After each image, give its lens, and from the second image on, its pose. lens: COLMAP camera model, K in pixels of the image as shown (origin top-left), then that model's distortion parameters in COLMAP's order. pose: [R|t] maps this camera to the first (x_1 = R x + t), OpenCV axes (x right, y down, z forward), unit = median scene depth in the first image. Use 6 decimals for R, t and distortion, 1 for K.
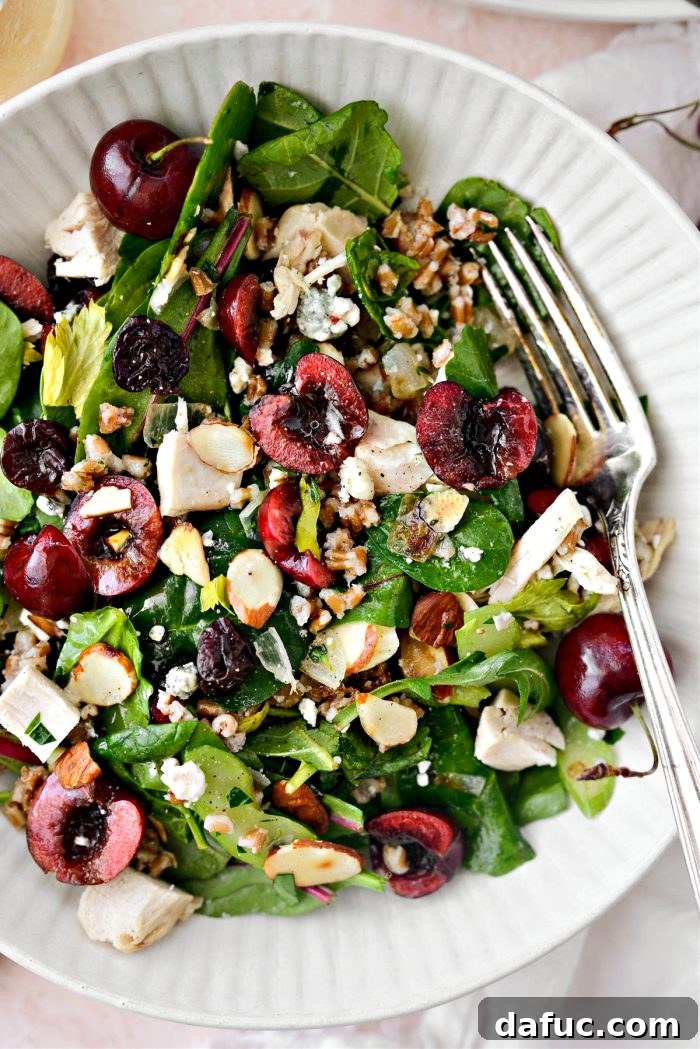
lens RADIAL K [[1745.5, 0, 350.0], [0, 1745.5, 524.5], [0, 0, 1]] dist [-0.074744, 0.092299]
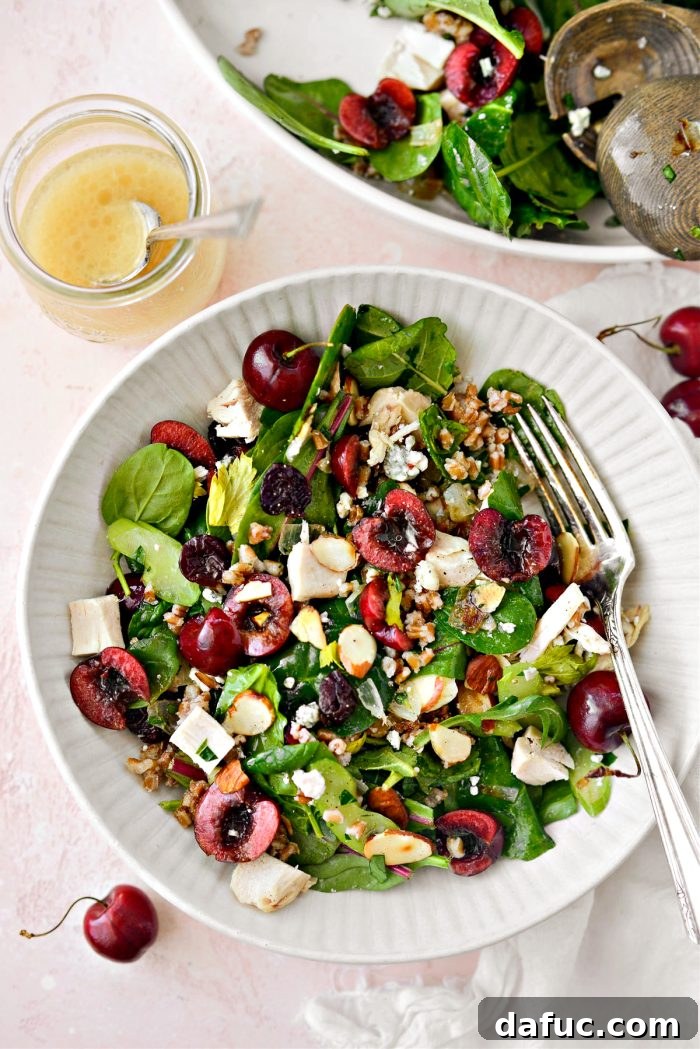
lens RADIAL K [[1694.1, 0, 350.0], [0, 1694.1, 524.5], [0, 0, 1]] dist [-0.030082, 0.007233]
pose [[0.999979, -0.001715, 0.006184, -0.068126], [0.002401, 0.993623, -0.112730, 0.088846], [-0.005951, 0.112743, 0.993606, -0.390750]]
